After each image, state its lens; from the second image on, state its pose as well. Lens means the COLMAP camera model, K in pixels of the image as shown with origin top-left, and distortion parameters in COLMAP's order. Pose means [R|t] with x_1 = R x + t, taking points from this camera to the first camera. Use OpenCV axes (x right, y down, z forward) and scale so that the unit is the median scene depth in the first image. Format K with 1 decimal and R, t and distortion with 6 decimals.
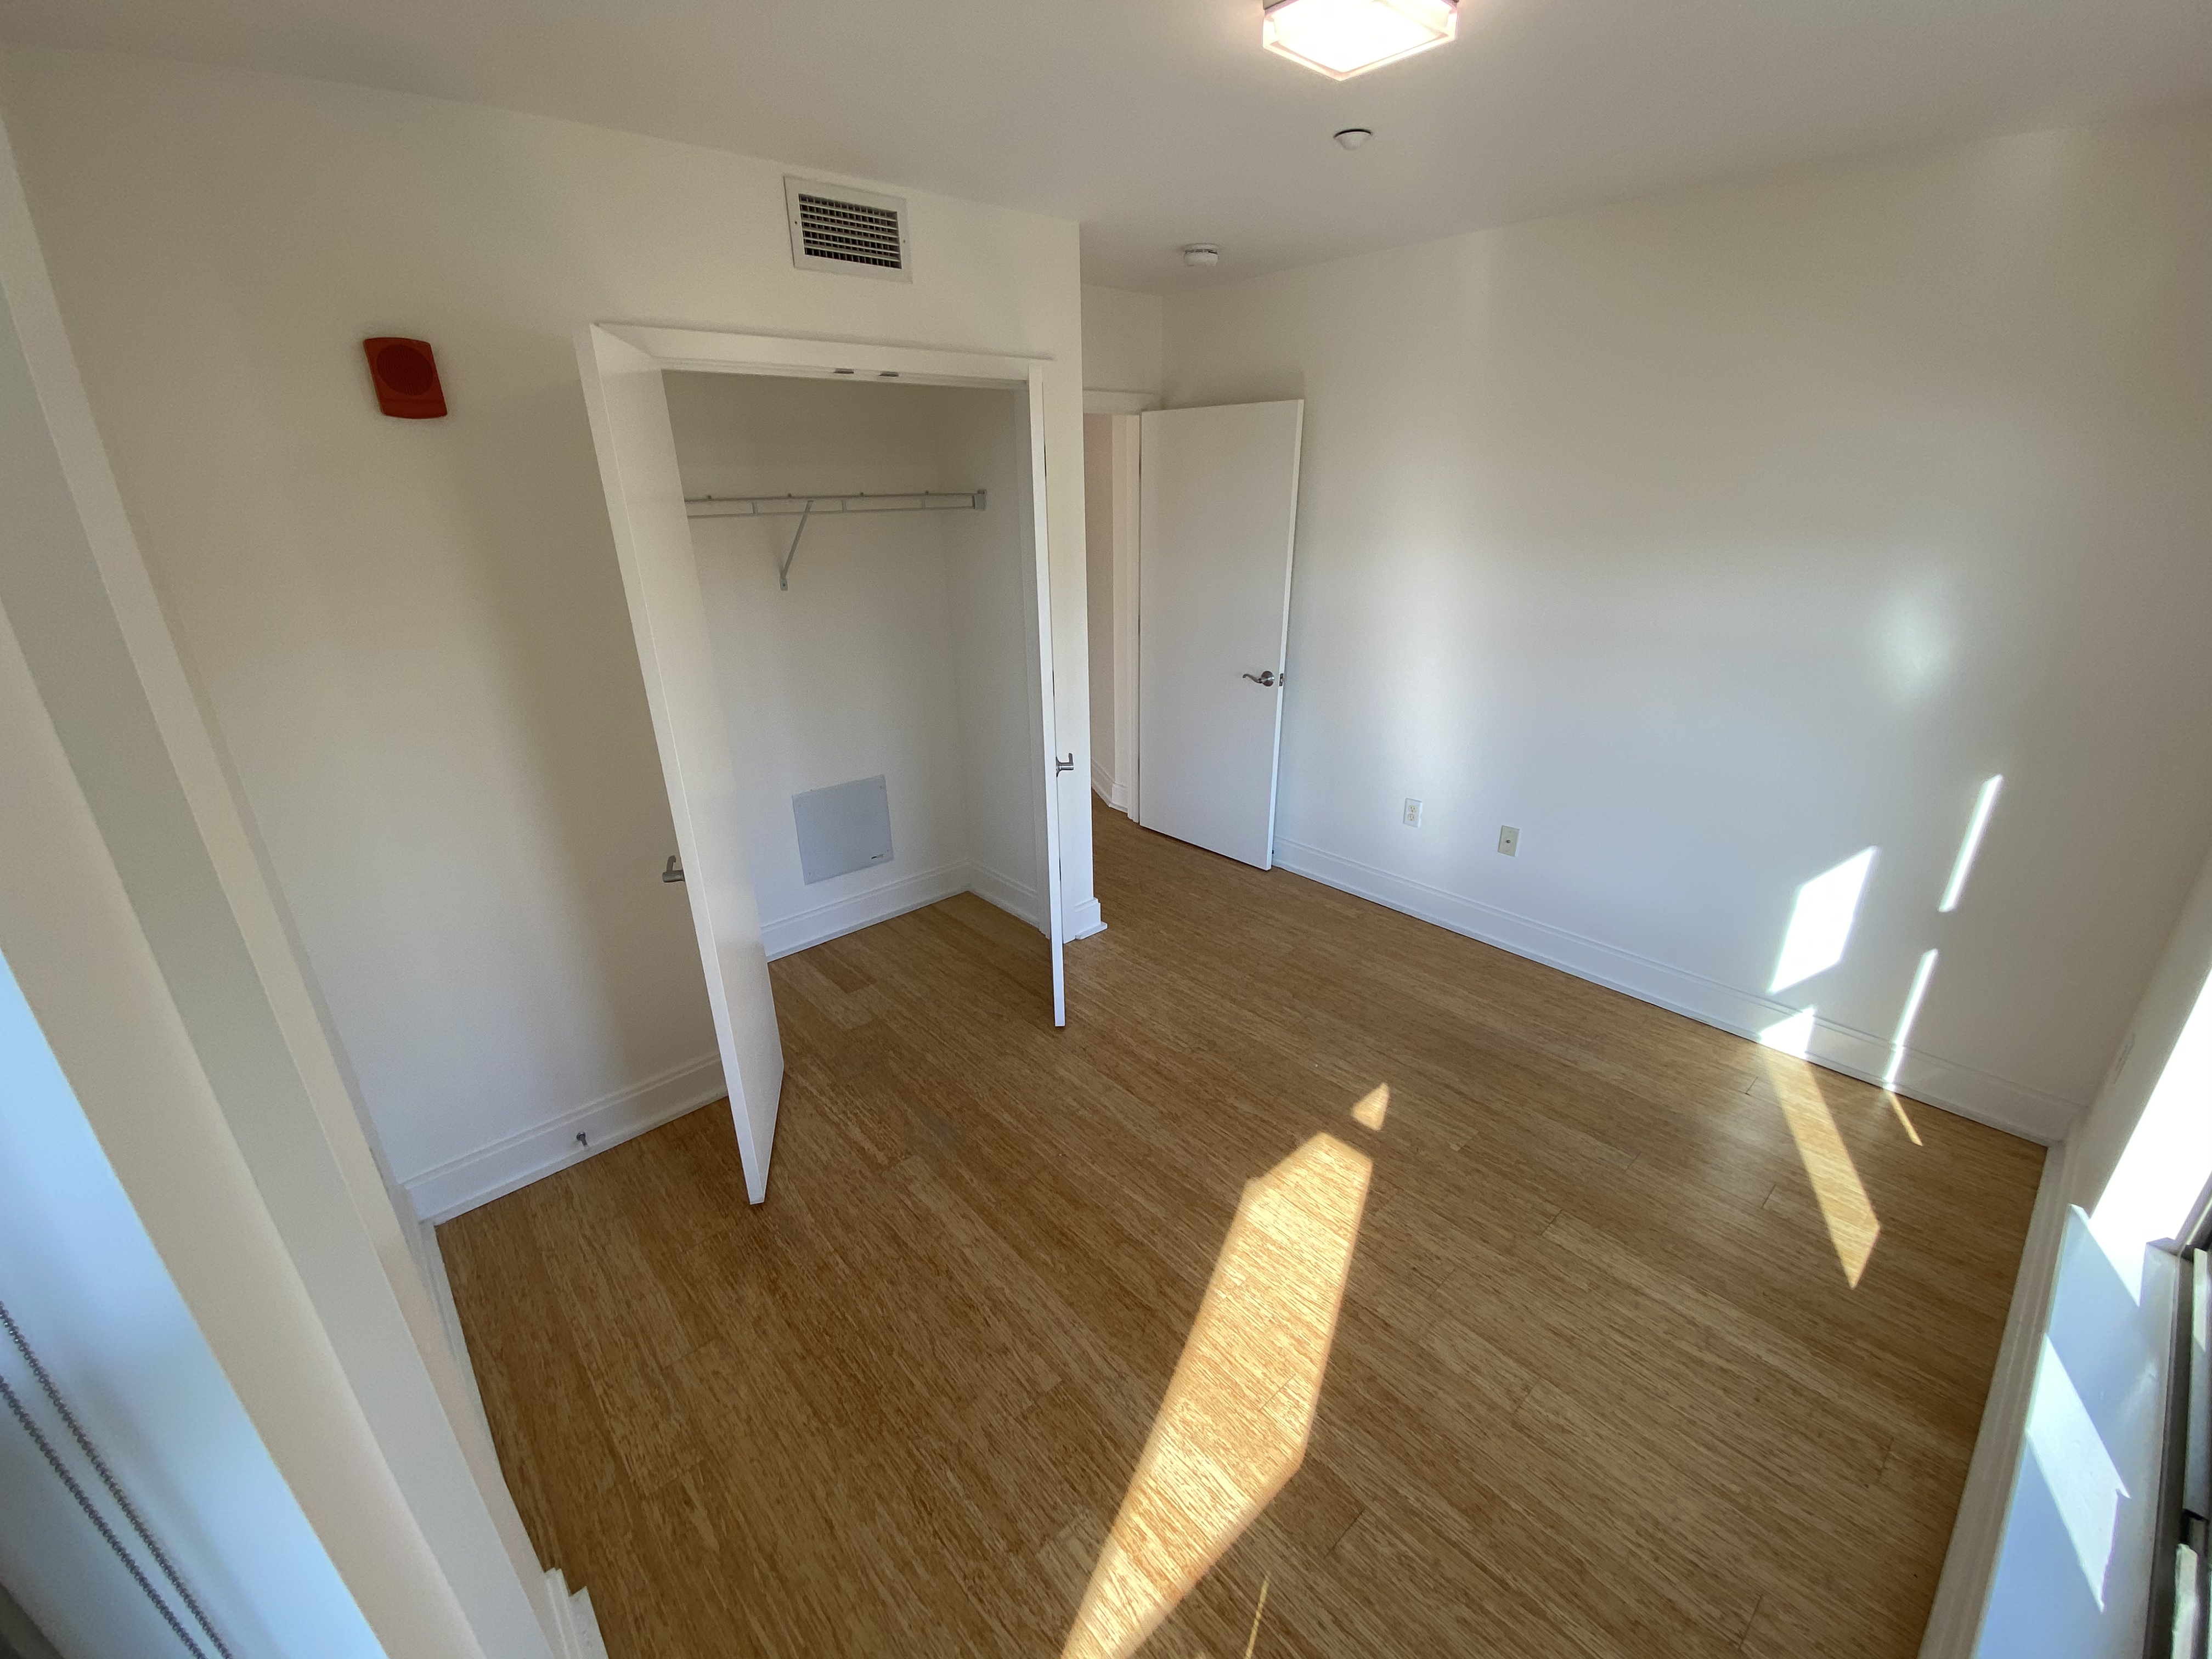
lens RADIAL K [[905.9, 0, 1099.7], [0, 905.9, 839.8], [0, 0, 1]] dist [-0.021712, -0.000541]
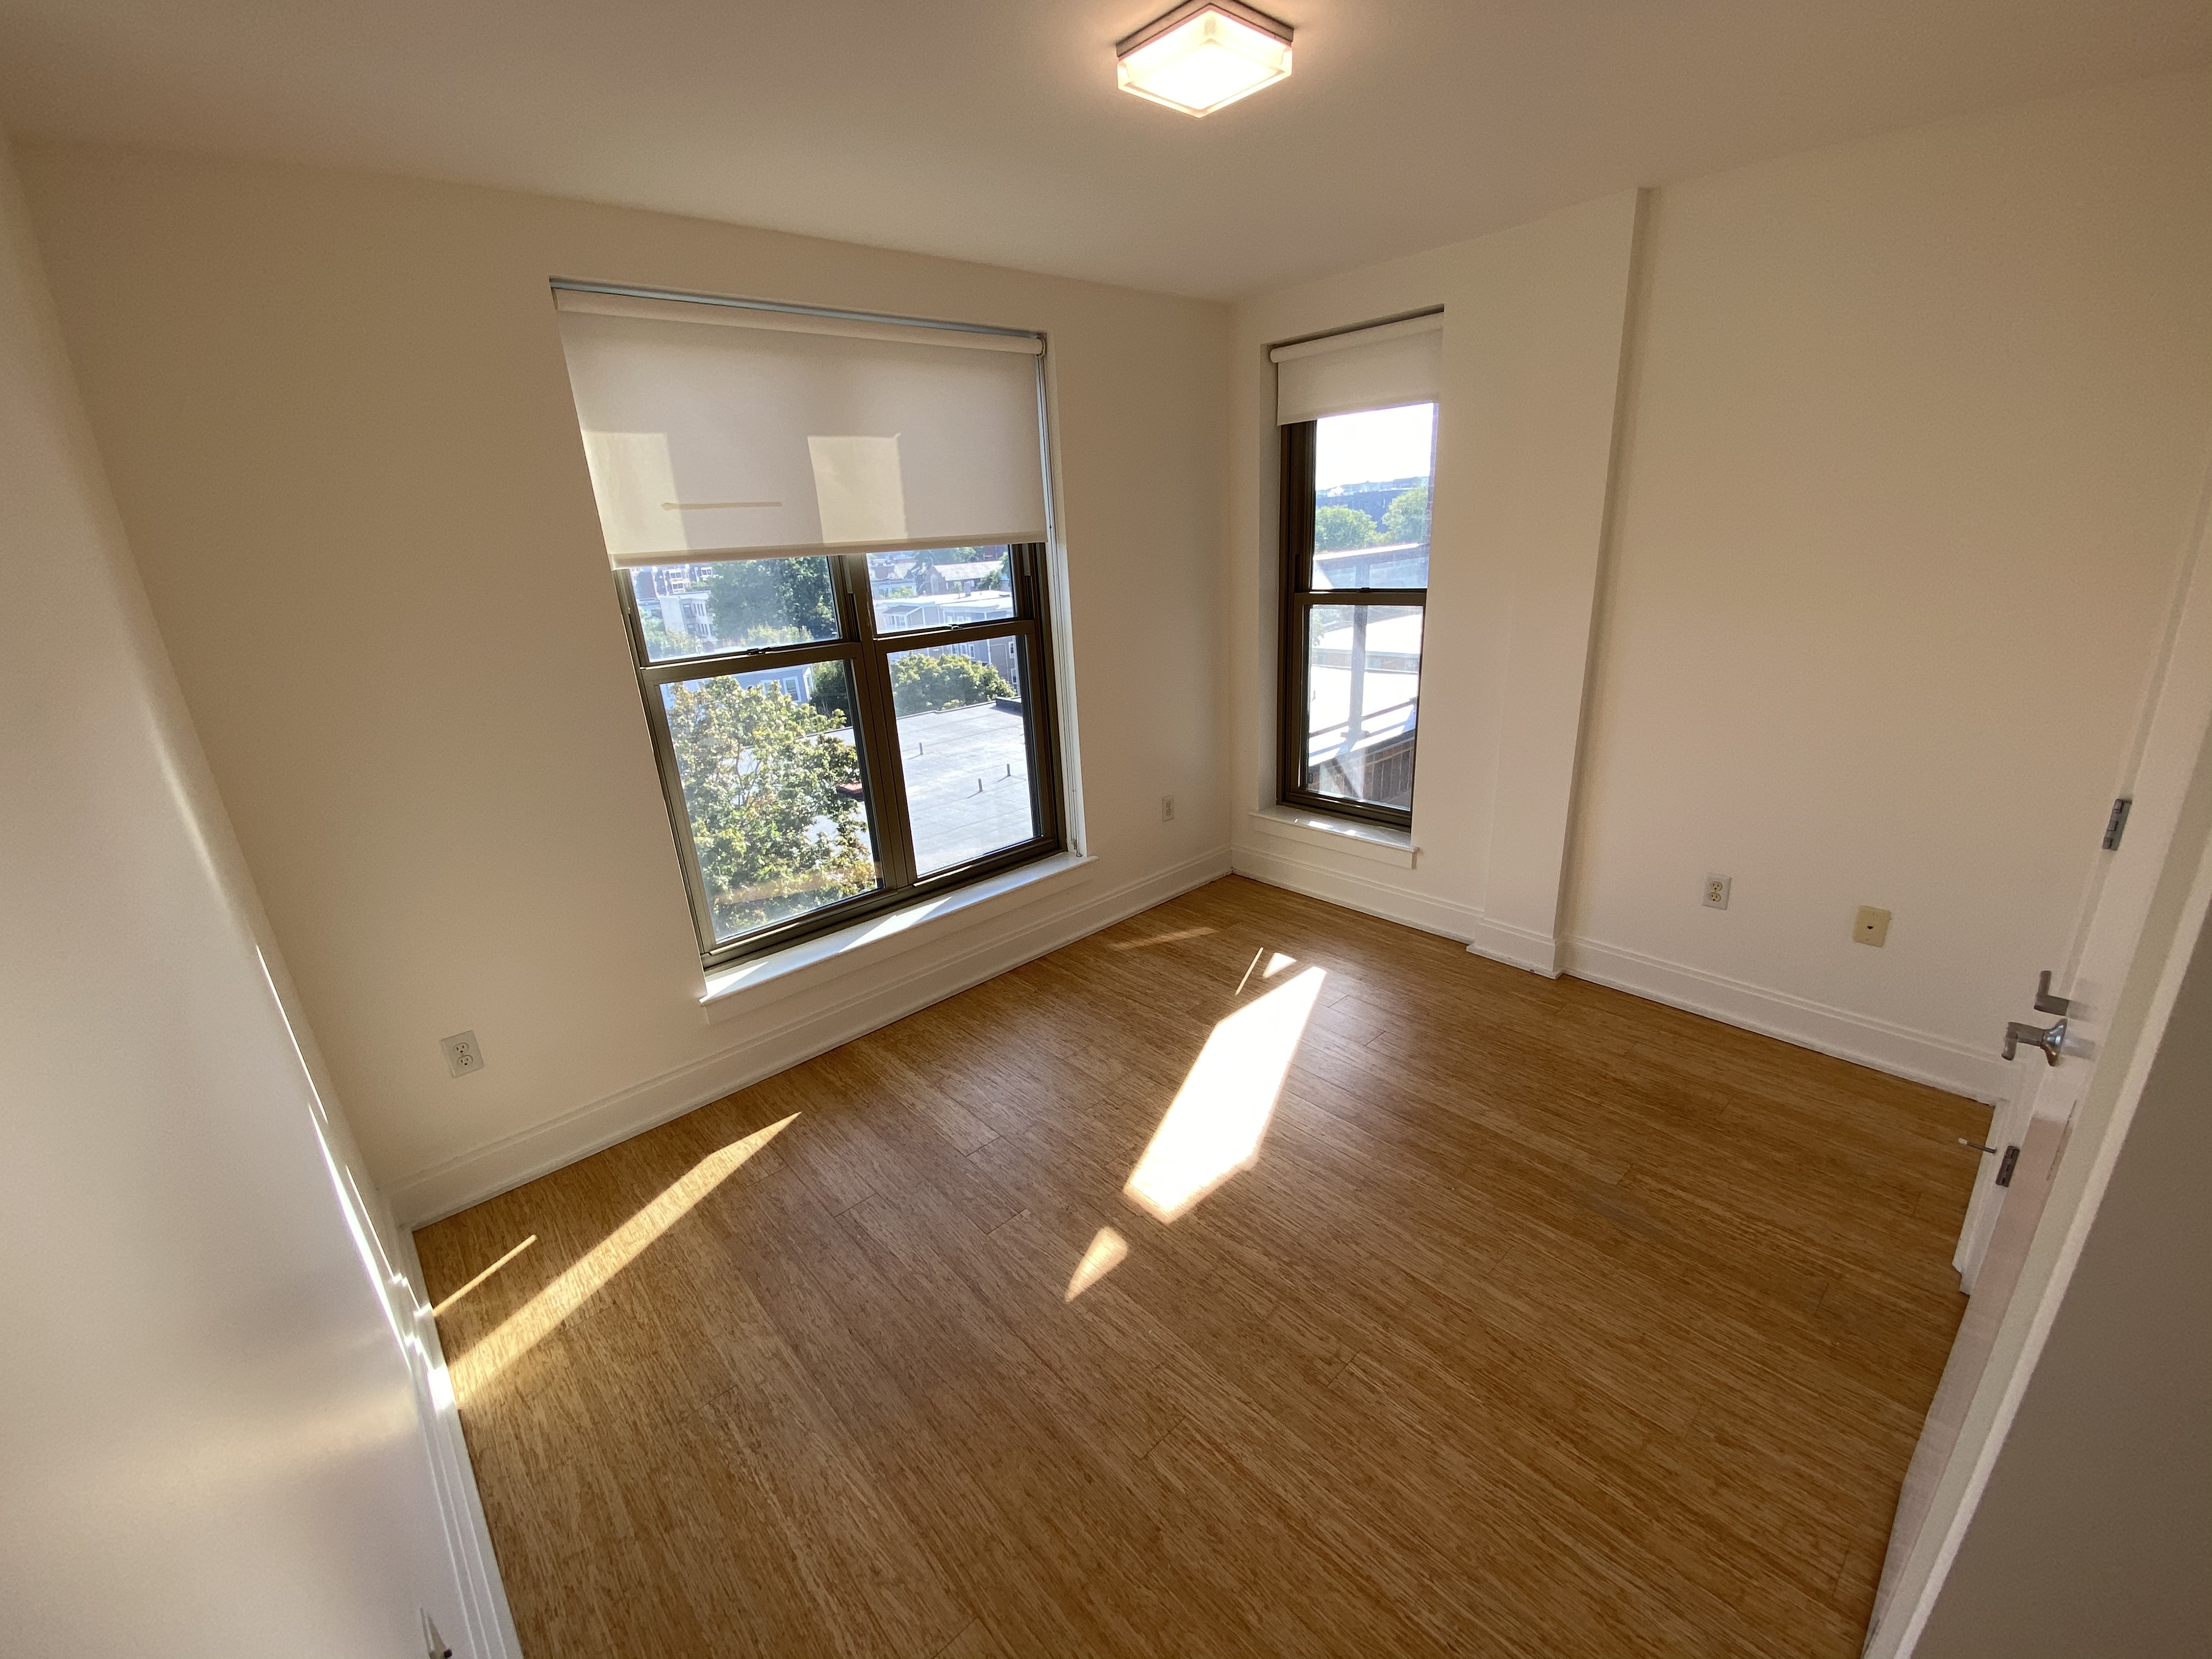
lens RADIAL K [[905.9, 0, 1104.9], [0, 905.9, 827.2], [0, 0, 1]] dist [-0.021712, -0.000541]
pose [[-0.996367, 0.083437, 0.017066, 0.251921], [0.074886, 0.762918, 0.642144, -0.522792], [0.040558, 0.641089, -0.766394, 1.390478]]
